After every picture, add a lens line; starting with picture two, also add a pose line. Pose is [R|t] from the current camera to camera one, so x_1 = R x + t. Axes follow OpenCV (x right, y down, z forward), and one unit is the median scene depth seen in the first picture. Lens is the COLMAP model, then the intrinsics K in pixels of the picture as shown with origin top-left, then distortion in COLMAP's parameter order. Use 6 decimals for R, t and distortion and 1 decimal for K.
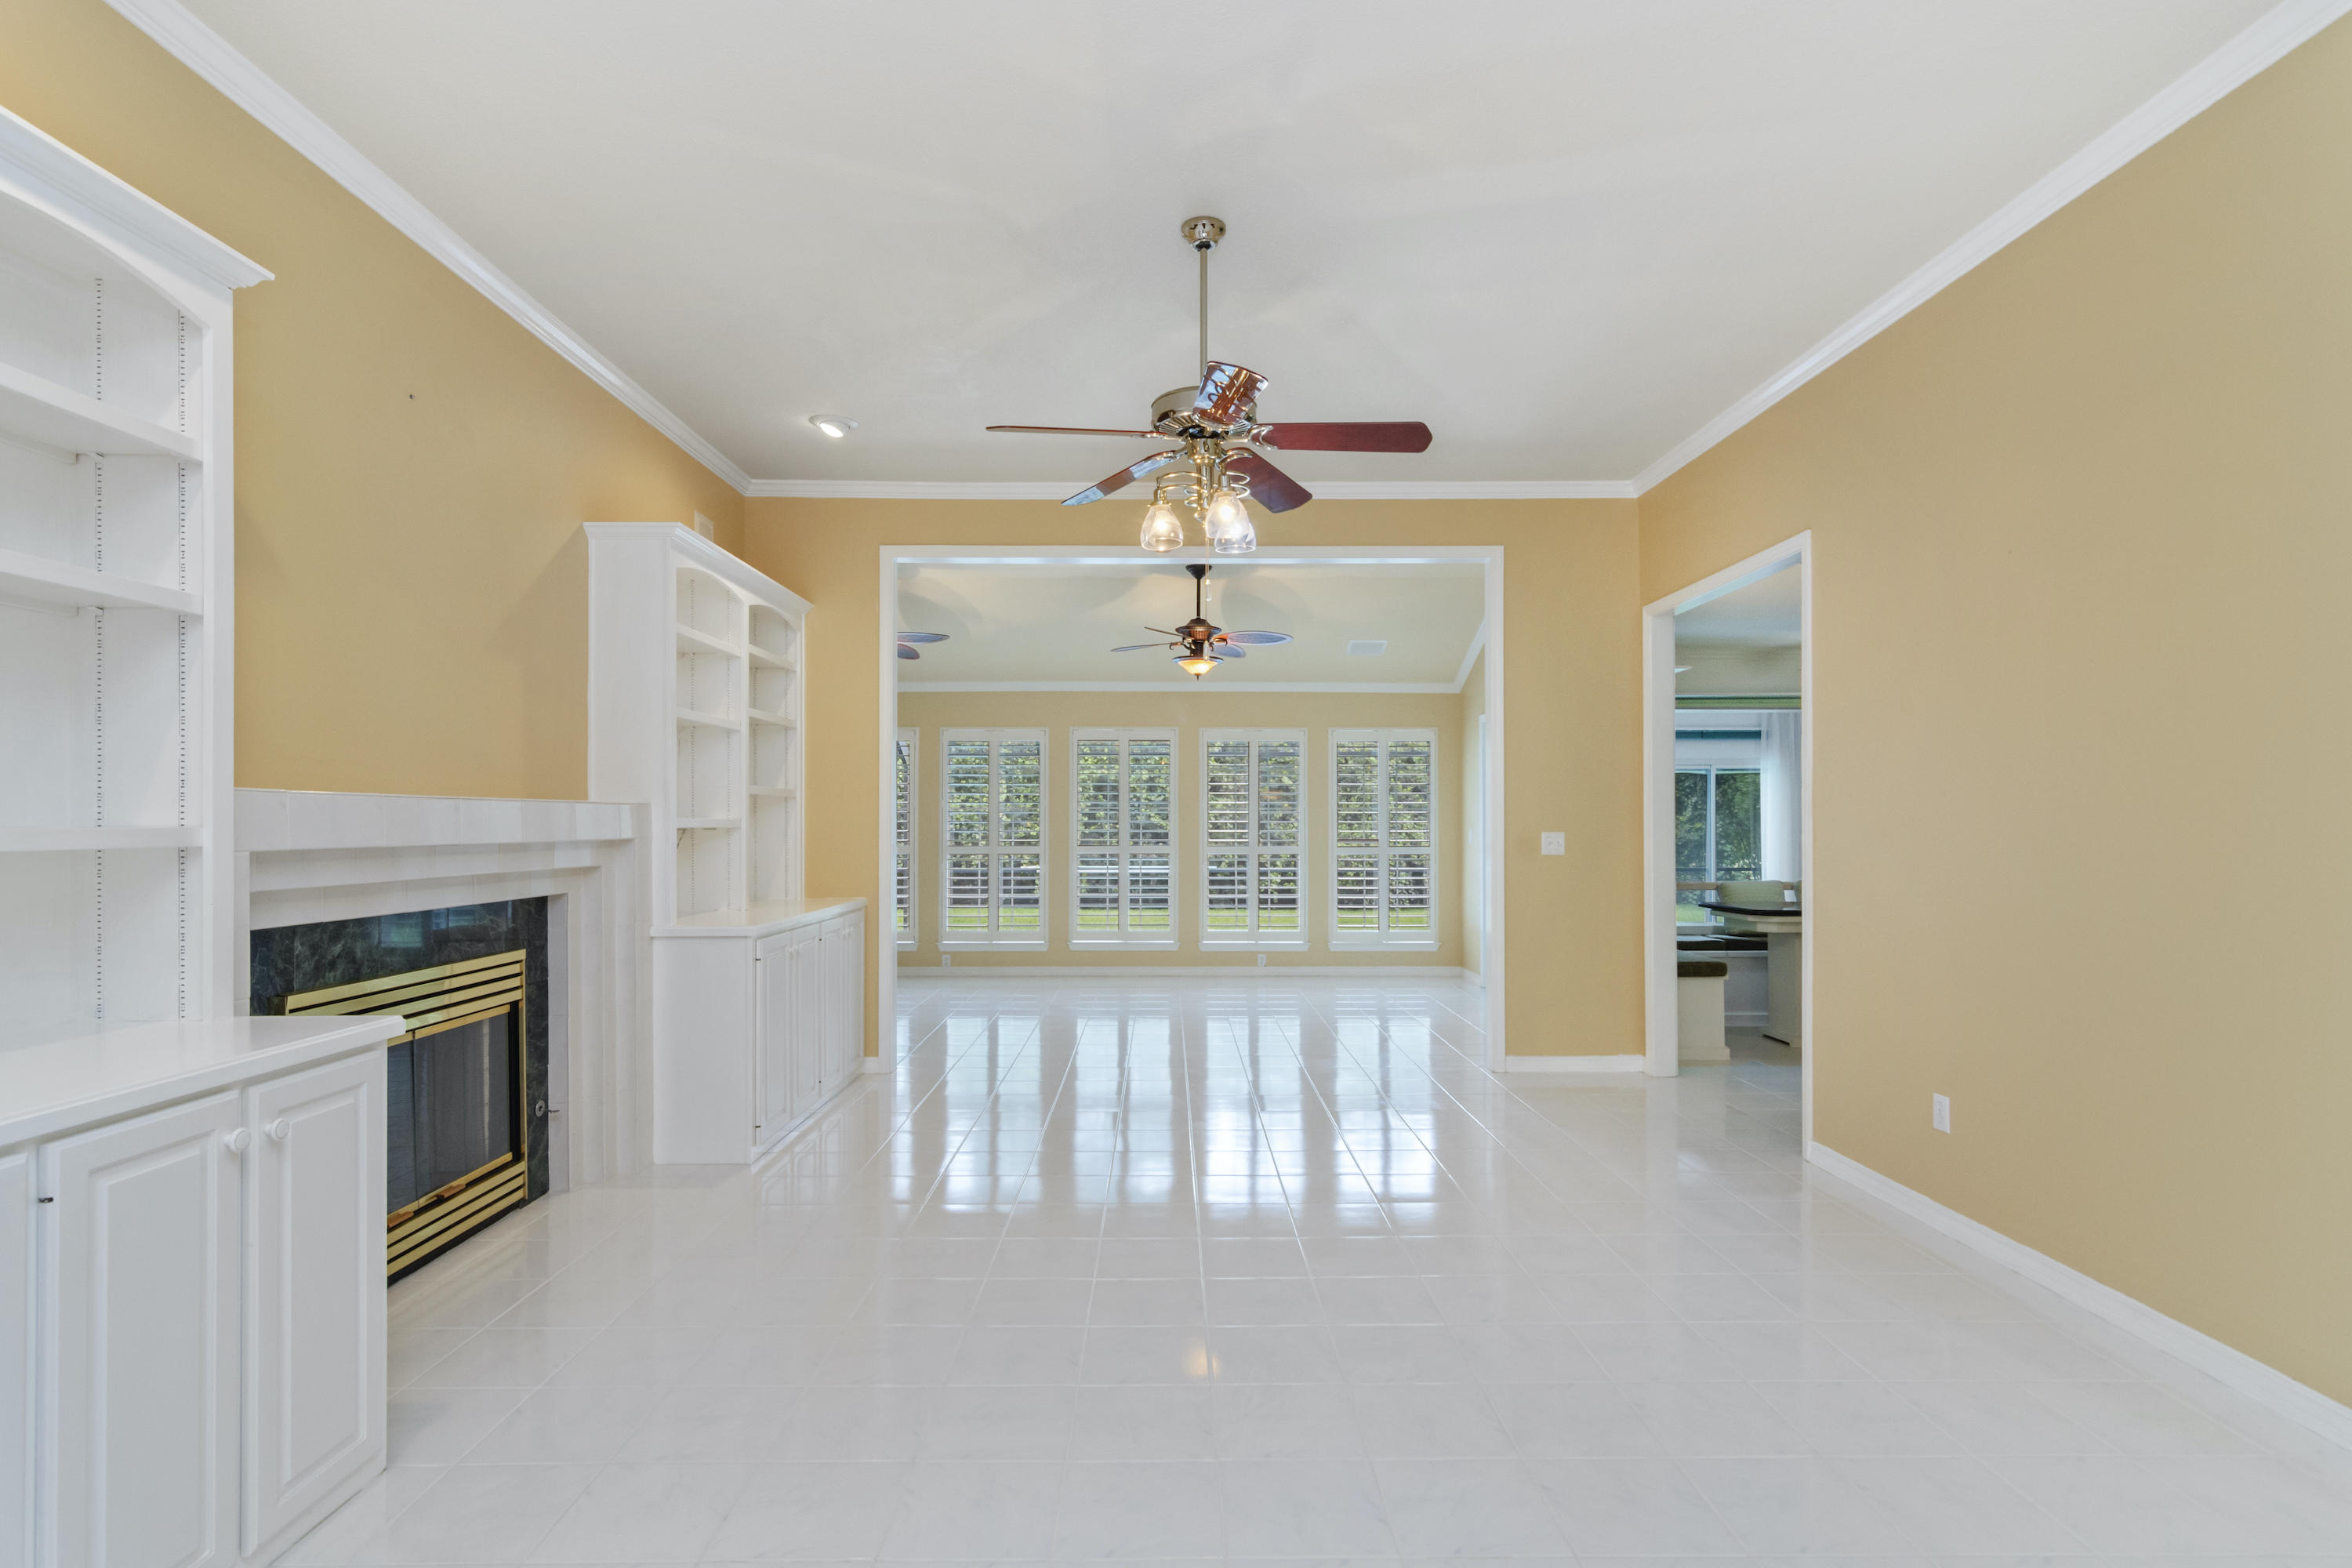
lens RADIAL K [[1145.1, 0, 1178.5], [0, 1145.1, 803.2], [0, 0, 1]] dist [-0.000304, 0.002051]
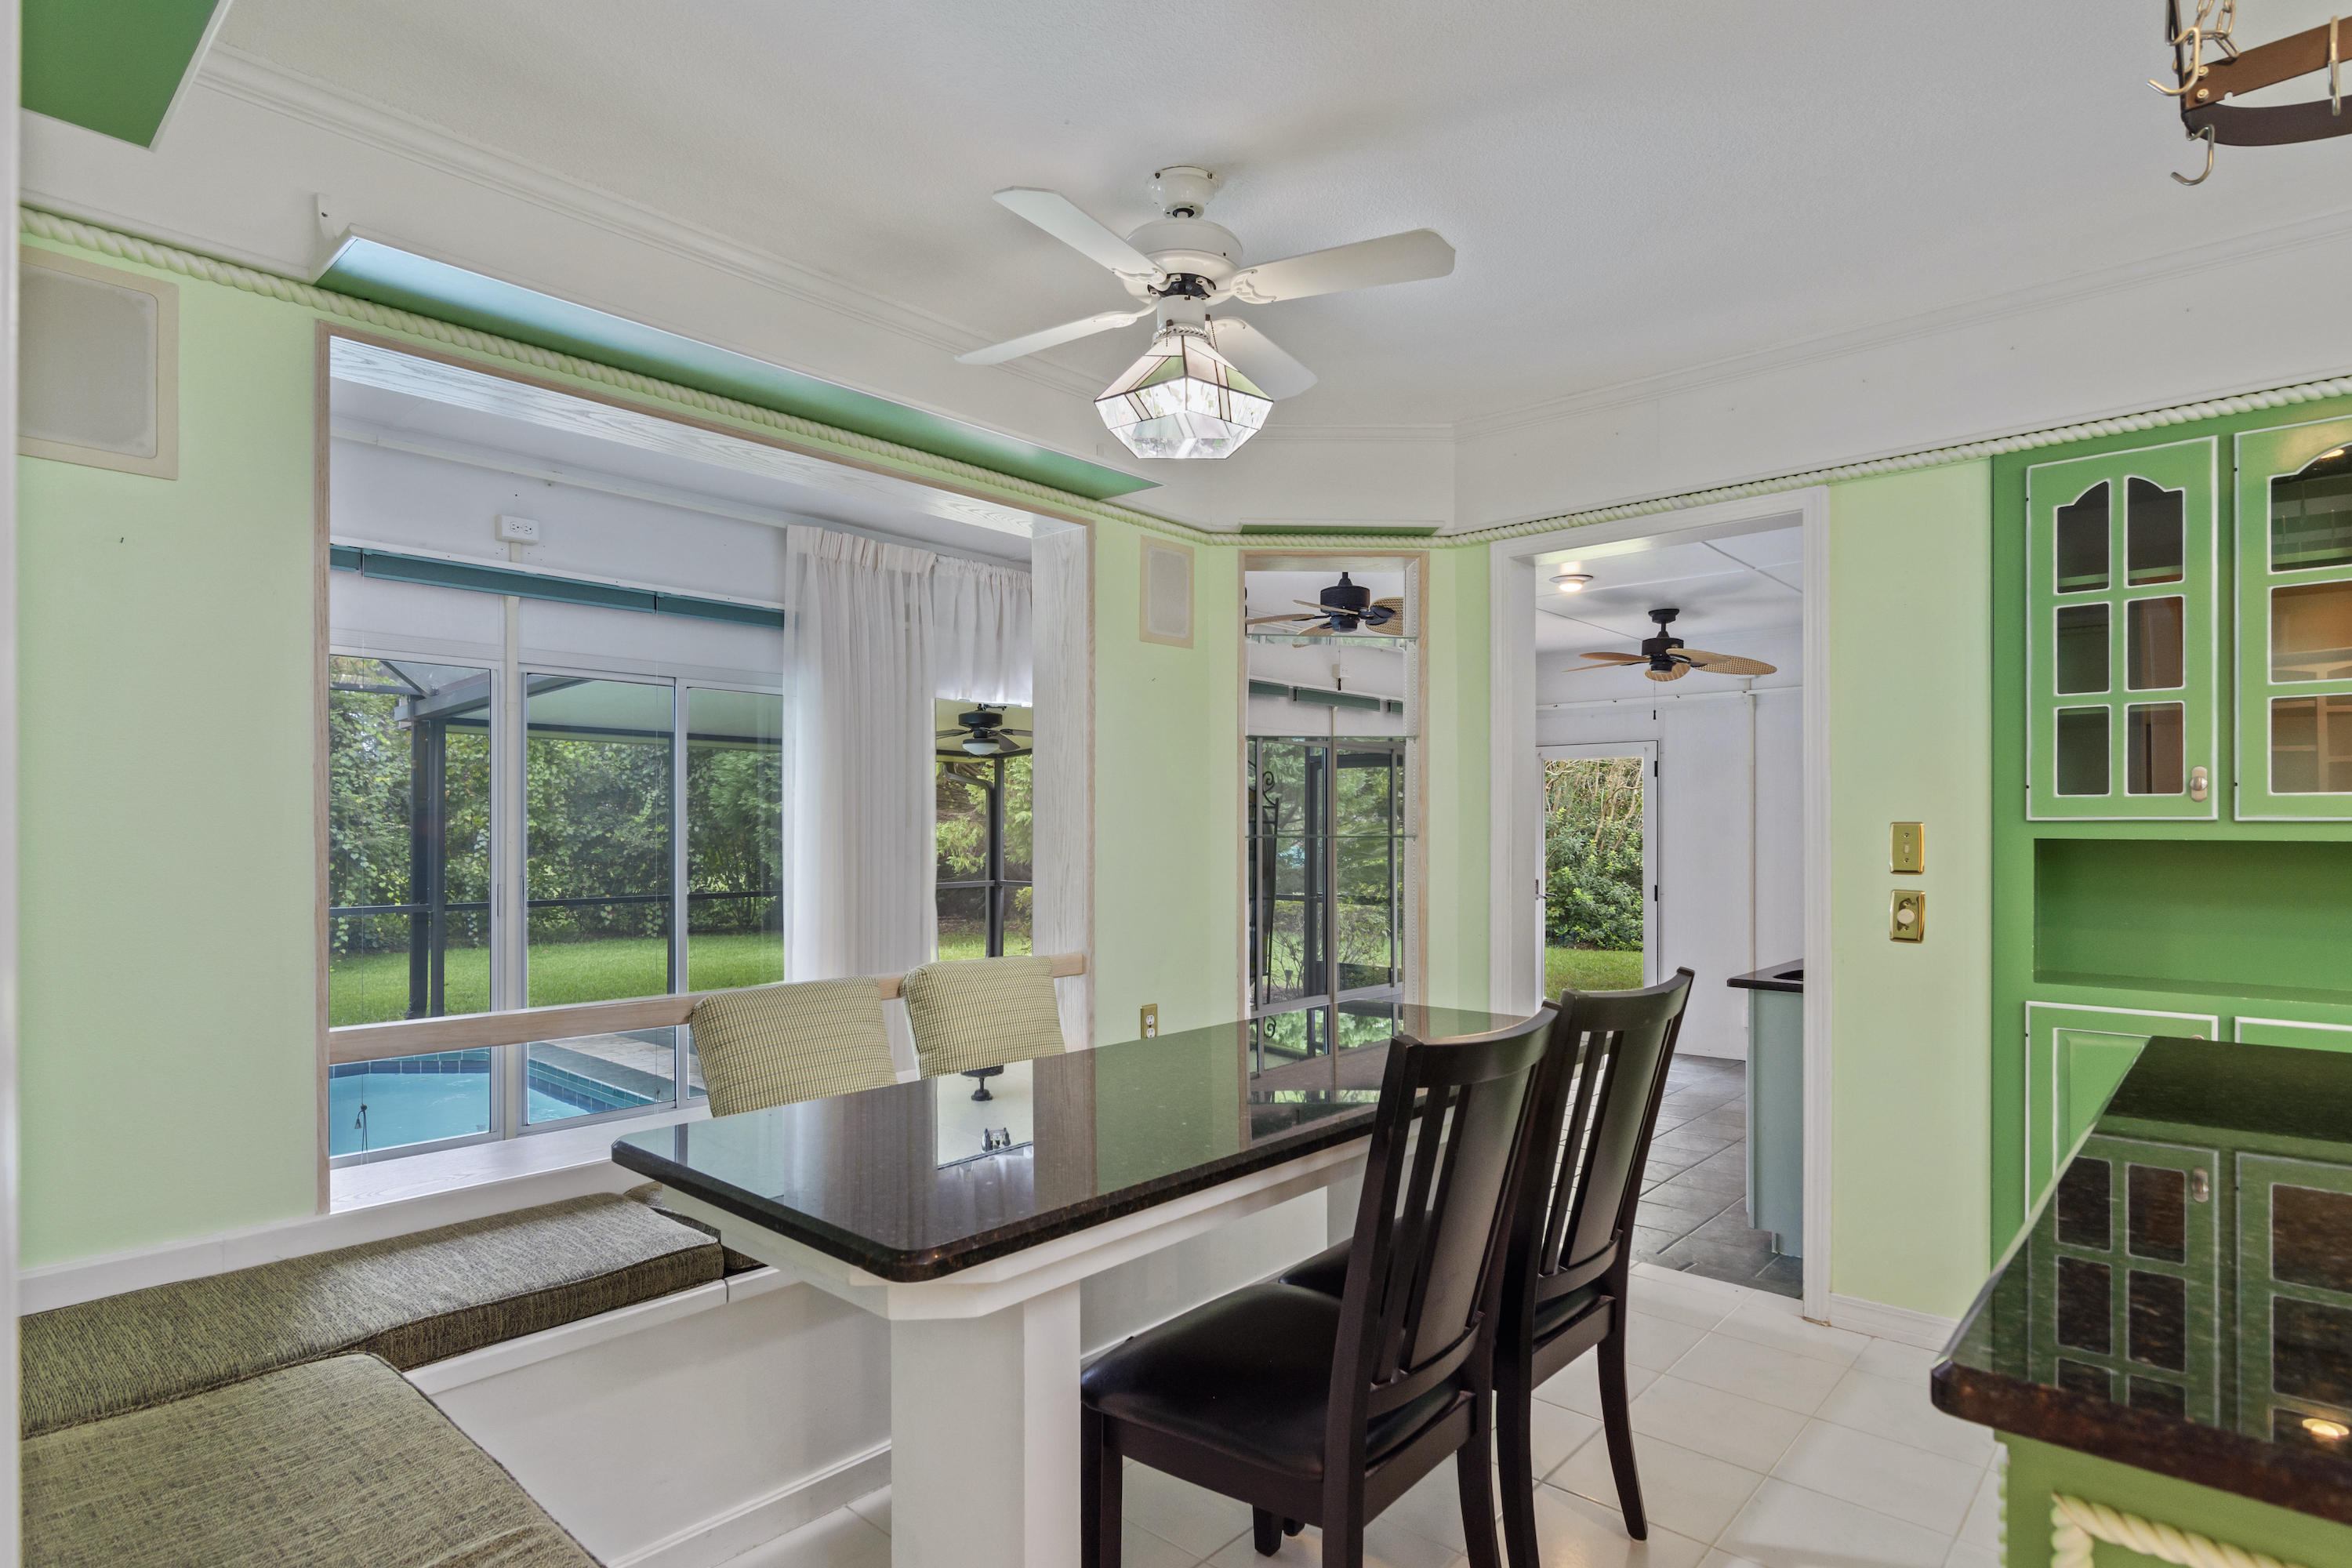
lens RADIAL K [[1210.1, 0, 1180.5], [0, 1210.1, 804.7], [0, 0, 1]] dist [-0.000879, -0.000054]
pose [[0.676796, 0.013128, 0.736054, 0.134081], [-0.013273, 0.999896, -0.005630, 0.004911], [-0.736051, -0.005959, 0.676900, 0.283363]]
